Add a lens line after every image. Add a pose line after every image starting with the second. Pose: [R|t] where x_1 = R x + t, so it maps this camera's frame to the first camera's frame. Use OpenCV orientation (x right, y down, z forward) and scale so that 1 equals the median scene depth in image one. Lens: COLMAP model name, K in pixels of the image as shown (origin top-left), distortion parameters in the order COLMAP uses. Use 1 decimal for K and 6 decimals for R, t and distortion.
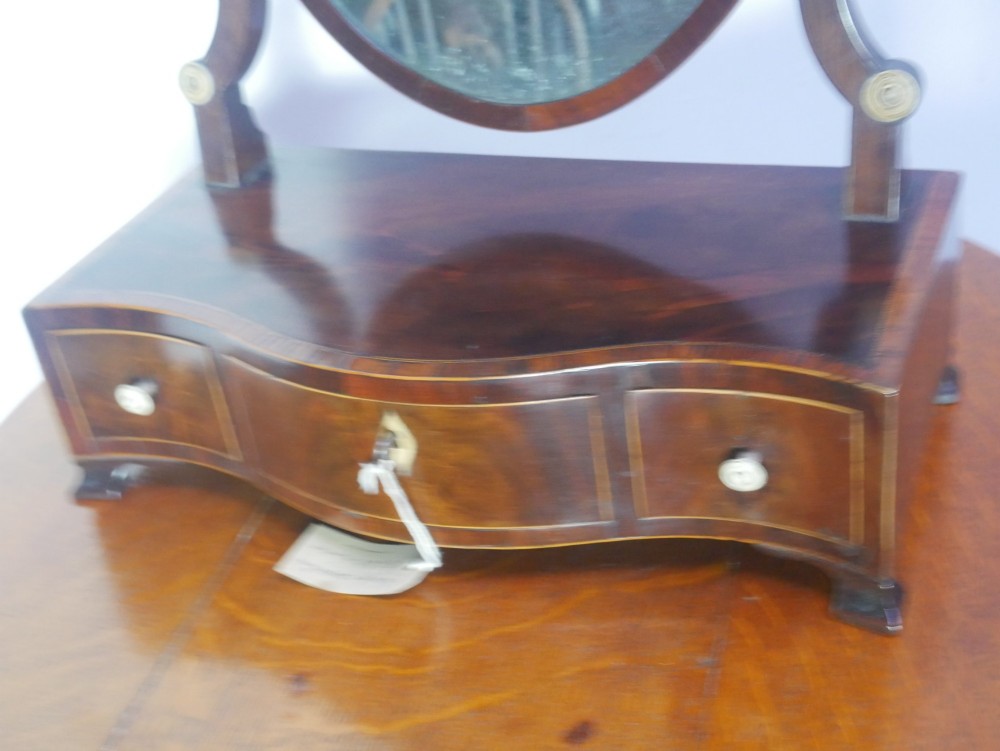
lens RADIAL K [[1437.5, 0, 500.0], [0, 1437.5, 375.5], [0, 0, 1]] dist [0.015054, 0.065312]
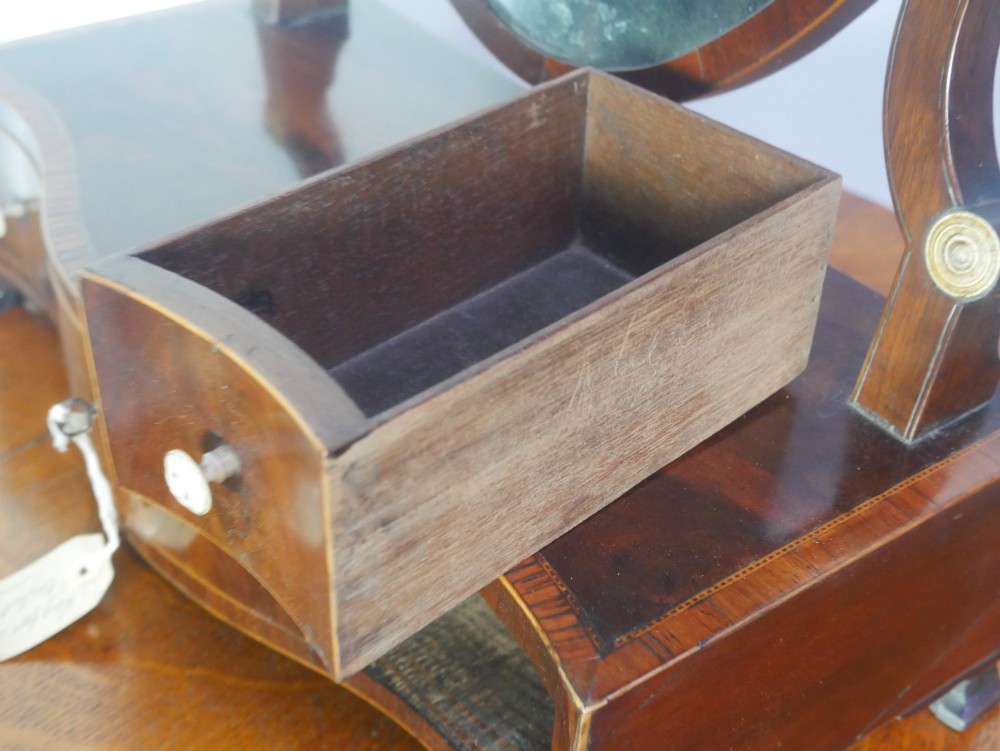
lens RADIAL K [[1403.8, 0, 500.0], [0, 1403.8, 375.5], [0, 0, 1]] dist [0.025875, -0.046132]
pose [[0.853150, 0.431390, -0.293322, 0.281460], [-0.401636, 0.901999, 0.158386, -0.153801], [0.332903, -0.017318, 0.942802, 0.357627]]
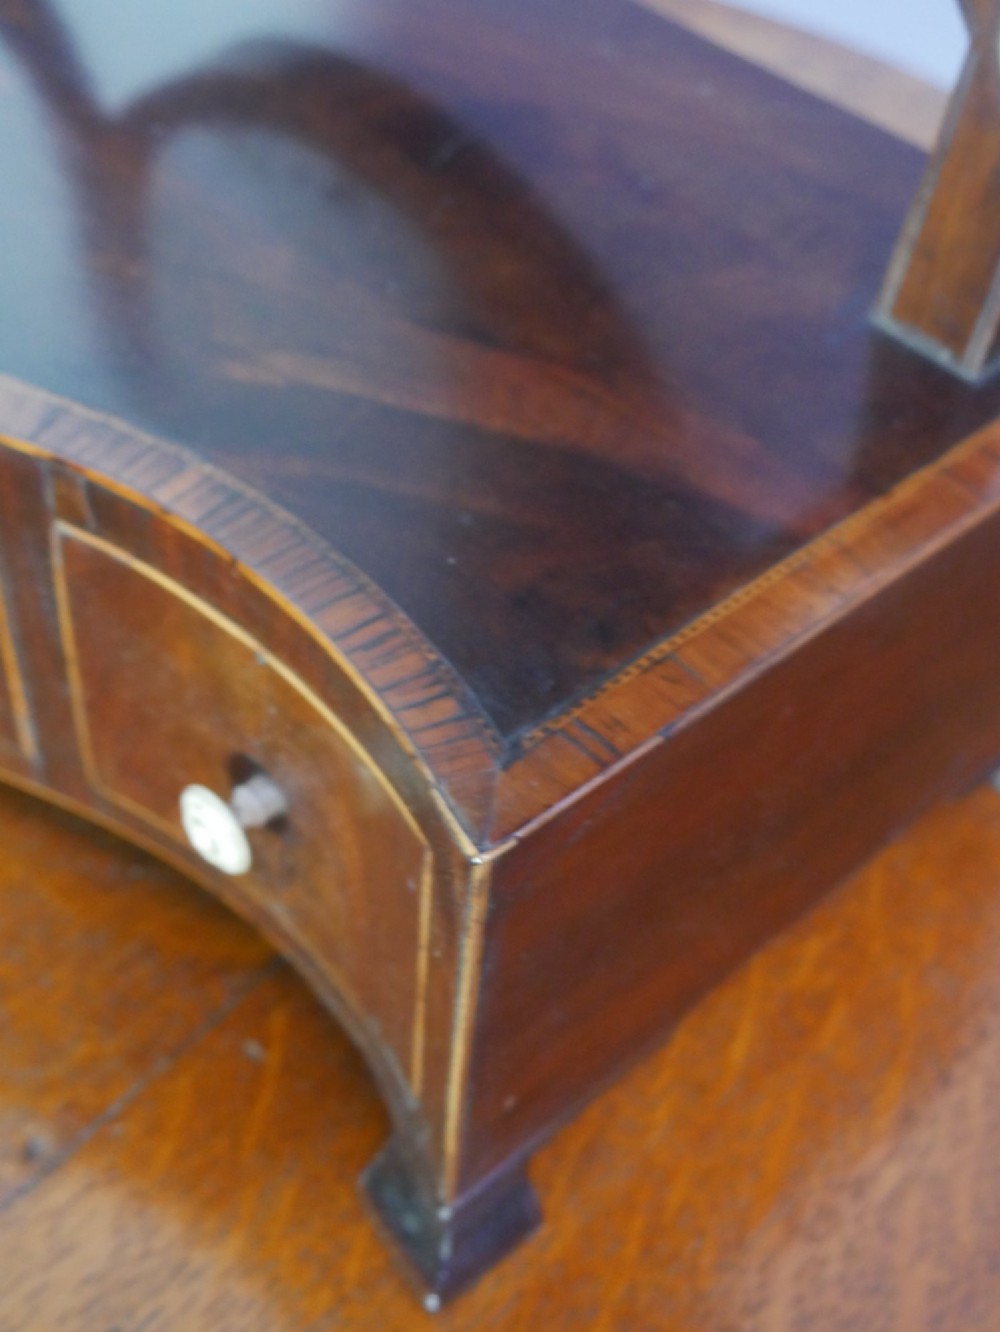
lens RADIAL K [[1869.8, 0, 500.0], [0, 1869.8, 666.0], [0, 0, 1]] dist [0.025875, -0.046132]
pose [[0.898132, 0.416059, -0.142314, 0.256938], [-0.363895, 0.884938, 0.290629, -0.134075], [0.246858, -0.209236, 0.946193, 0.463366]]
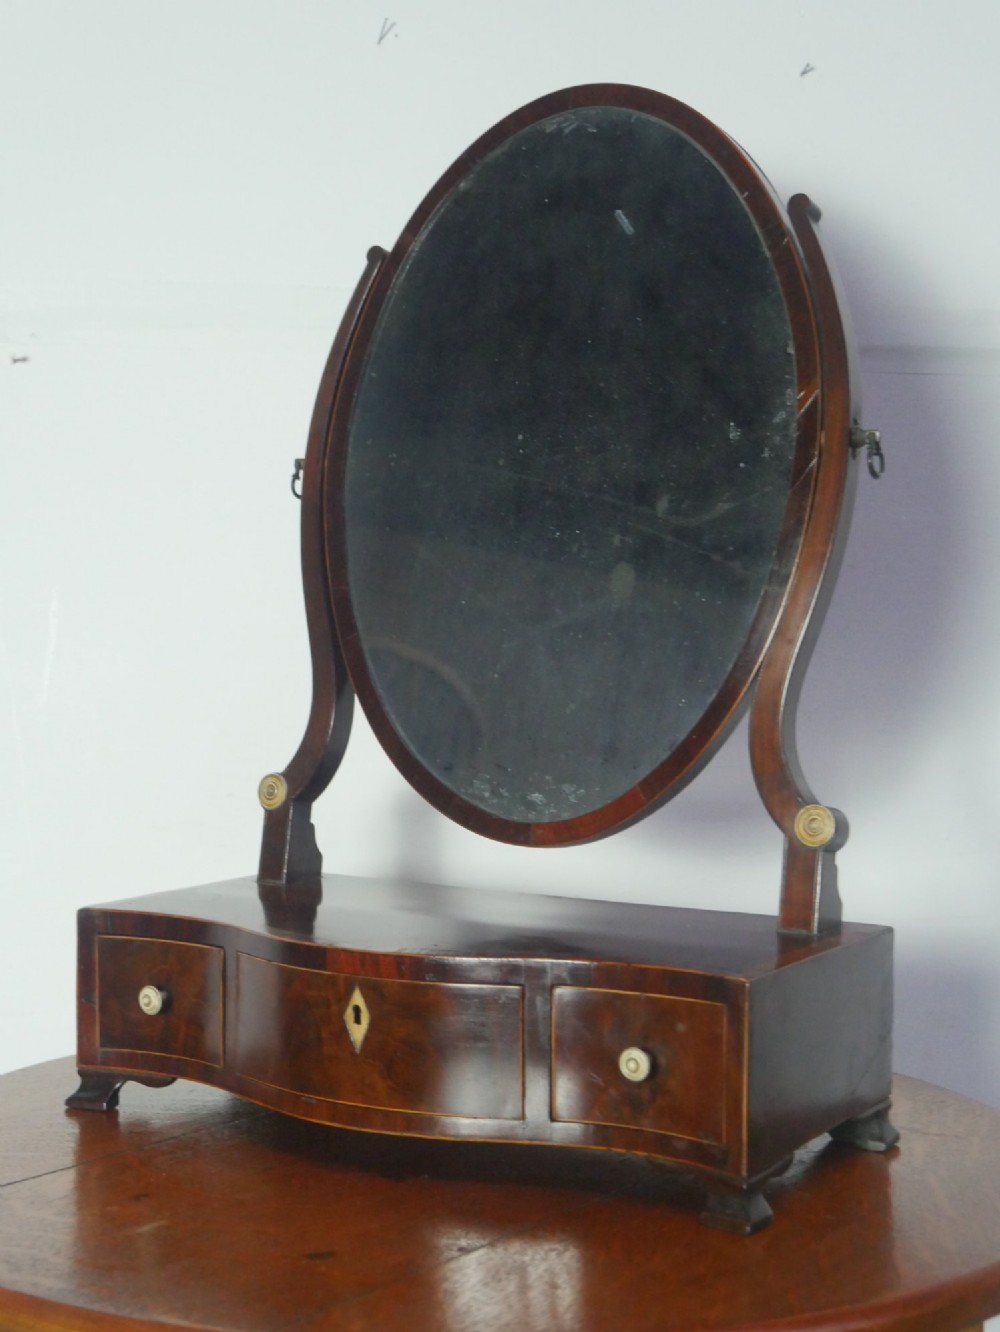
lens RADIAL K [[1869.8, 0, 500.0], [0, 1869.8, 666.0], [0, 0, 1]] dist [0.025875, -0.046132]
pose [[0.979775, 0.149581, -0.132914, 0.187350], [-0.195801, 0.853646, -0.482650, 0.481876], [0.041266, 0.498913, 0.865669, -0.436256]]
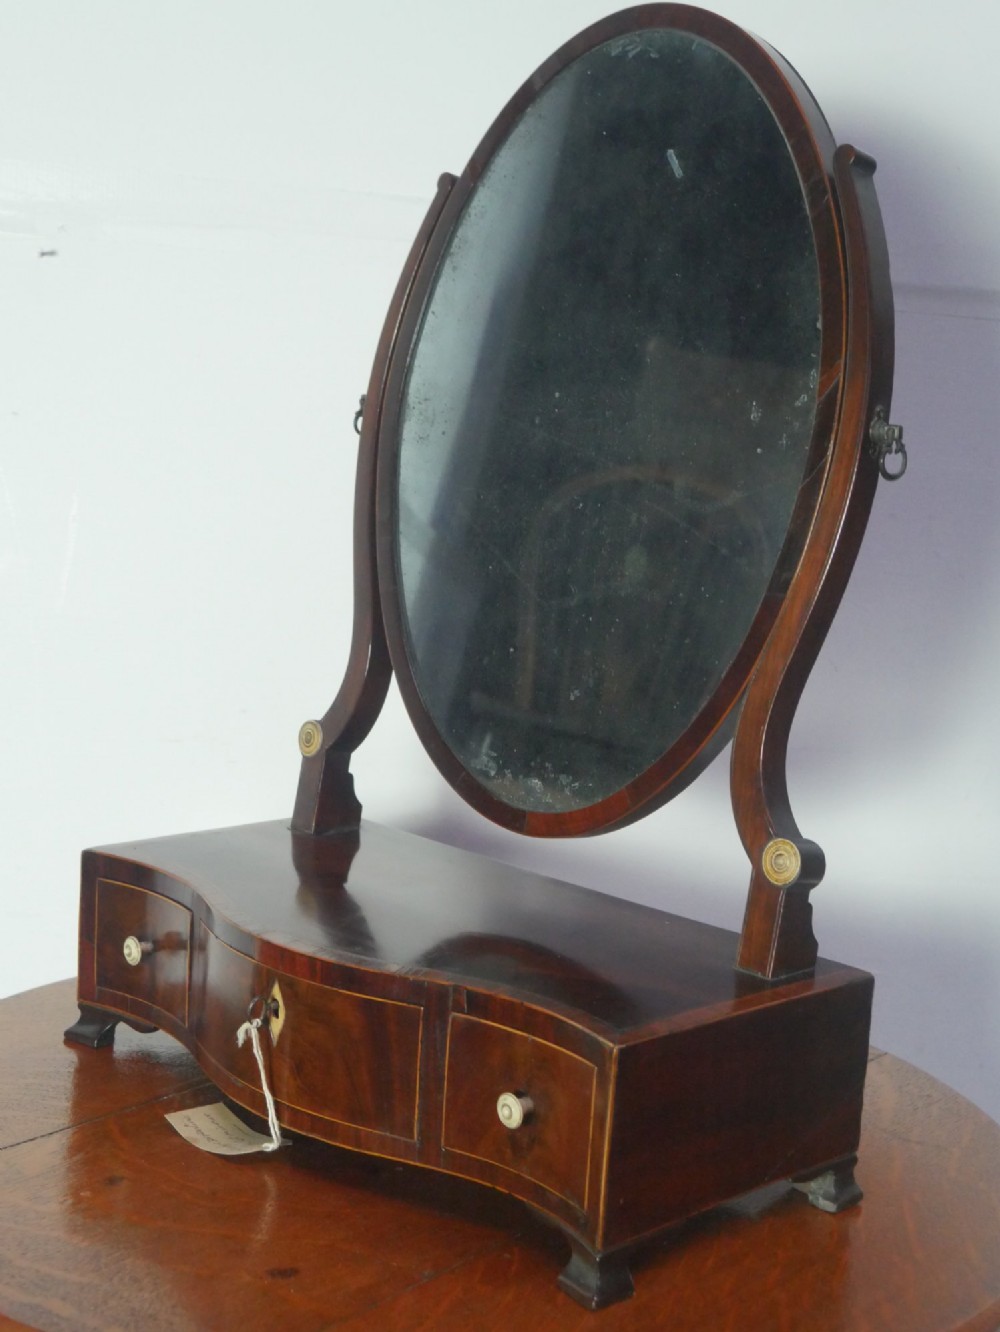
lens RADIAL K [[1869.8, 0, 500.0], [0, 1869.8, 666.0], [0, 0, 1]] dist [0.025875, -0.046132]
pose [[0.906759, 0.243442, -0.344274, 0.503643], [-0.357695, 0.876433, -0.322365, 0.207297], [0.223256, 0.415452, 0.881792, -0.375901]]
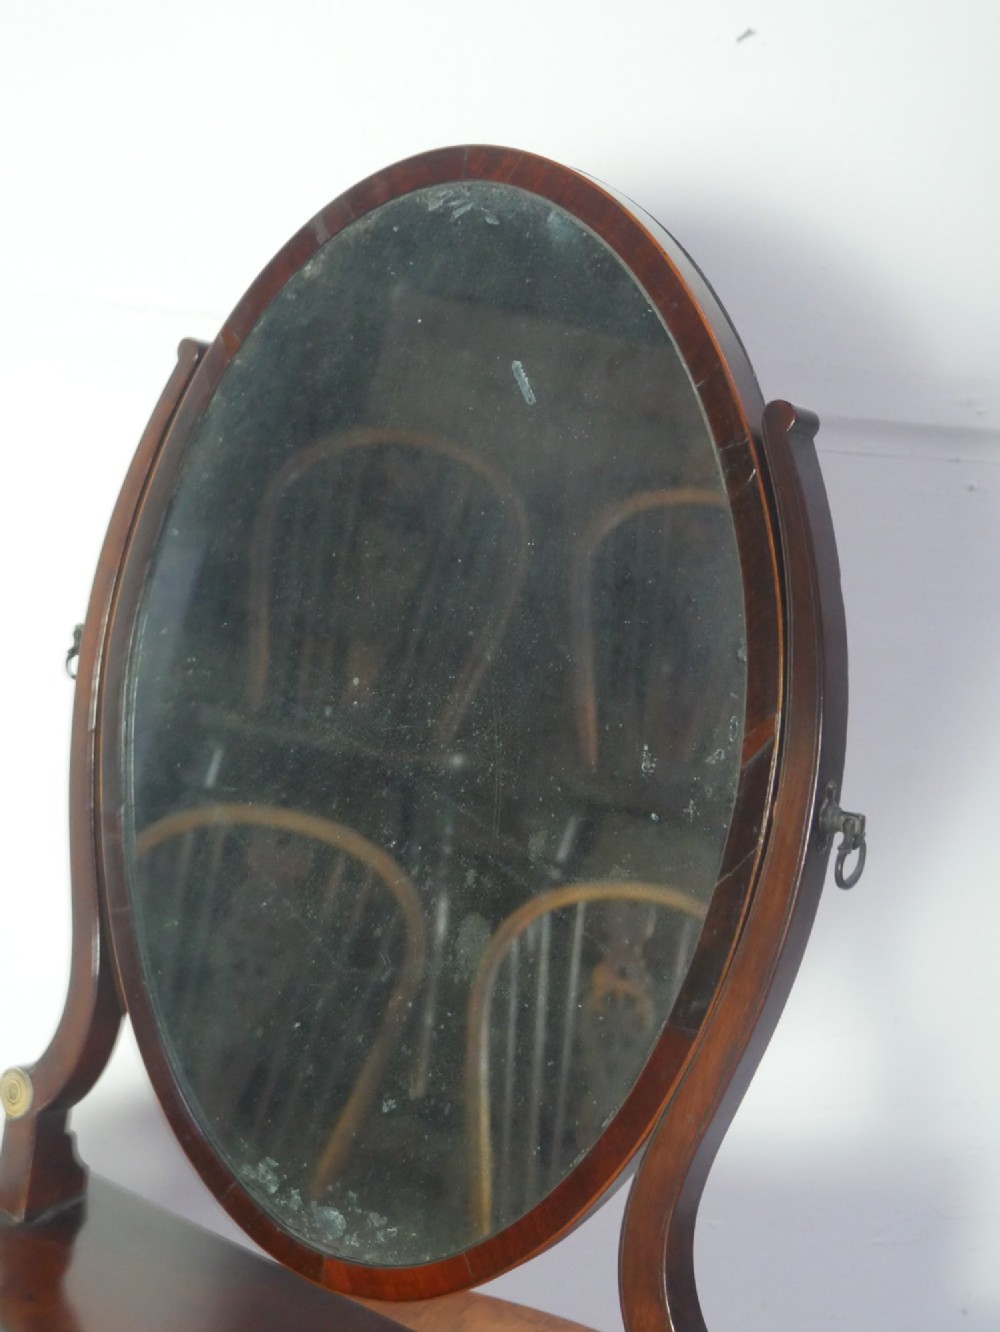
lens RADIAL K [[1914.8, 0, 500.0], [0, 1914.8, 666.0], [0, 0, 1]] dist [0.015054, 0.065312]
pose [[0.950018, 0.251350, -0.185173, 0.244863], [-0.298712, 0.904259, -0.305100, -0.197638], [0.090757, 0.345164, 0.934144, -0.151448]]
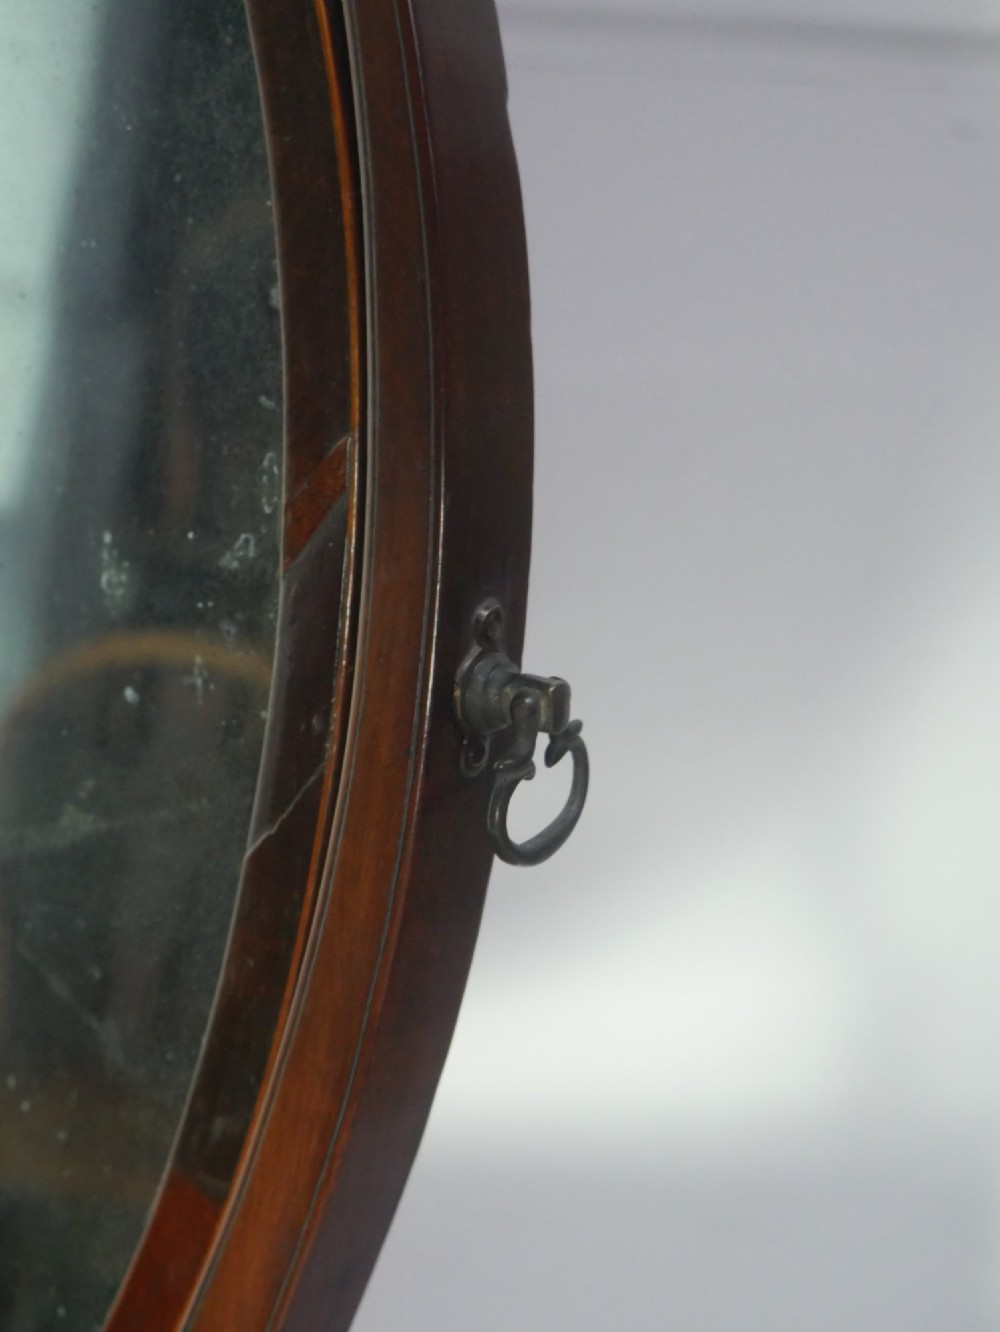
lens RADIAL K [[1914.8, 0, 500.0], [0, 1914.8, 666.0], [0, 0, 1]] dist [0.015054, 0.065312]
pose [[0.952801, 0.235210, -0.191953, 0.321489], [-0.274411, 0.937708, -0.213078, -0.399693], [0.129877, 0.255695, 0.957994, 0.430235]]
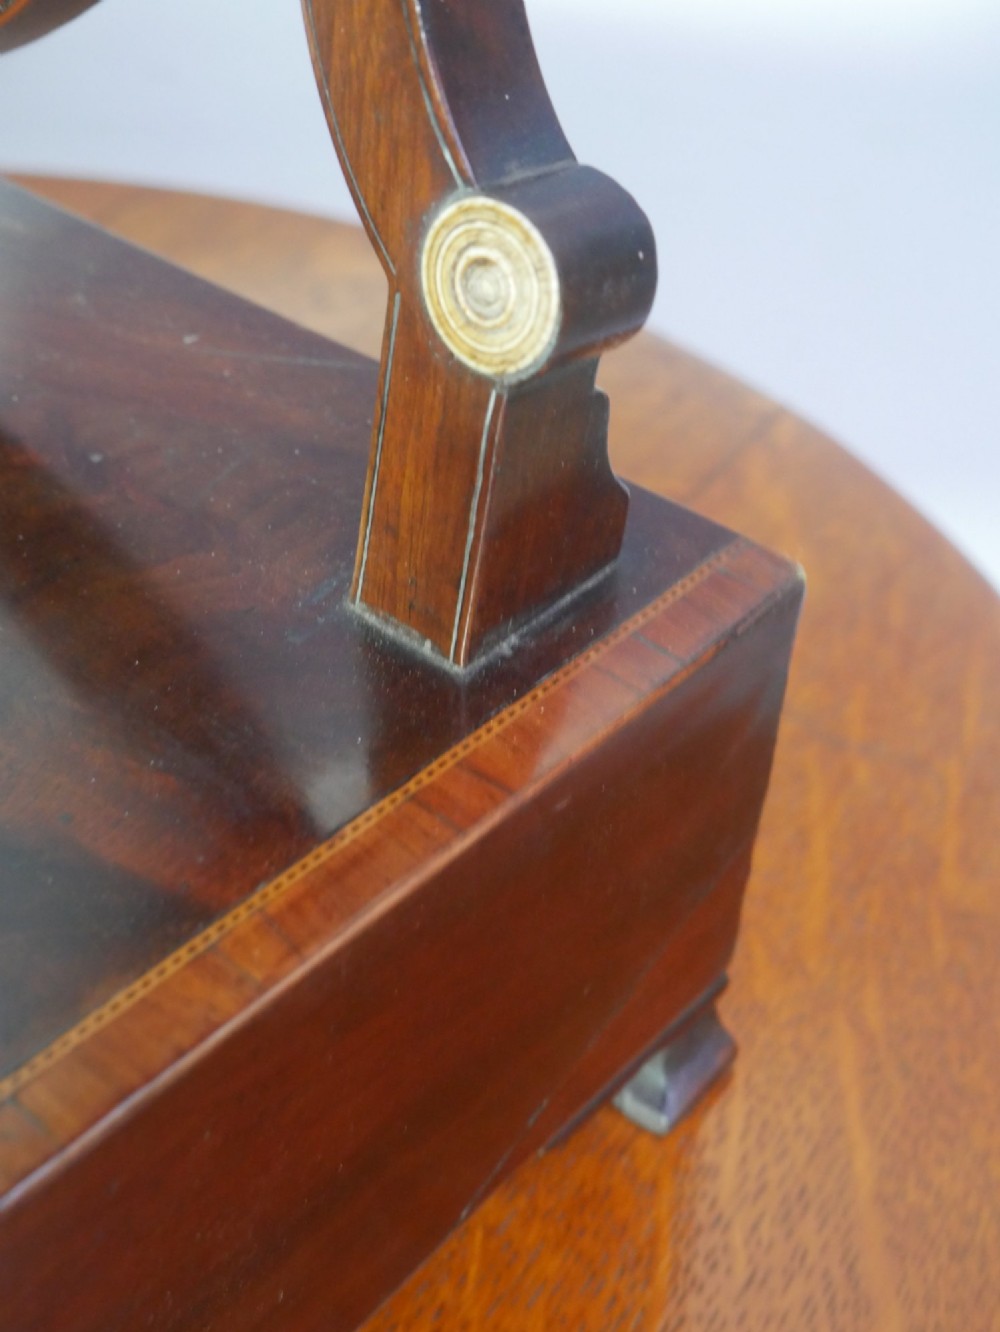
lens RADIAL K [[1869.8, 0, 500.0], [0, 1869.8, 666.0], [0, 0, 1]] dist [0.025875, -0.046132]
pose [[0.940207, 0.324179, -0.104496, 0.316493], [-0.305043, 0.937921, 0.165084, -0.173506], [0.151526, -0.123338, 0.980728, 0.578846]]
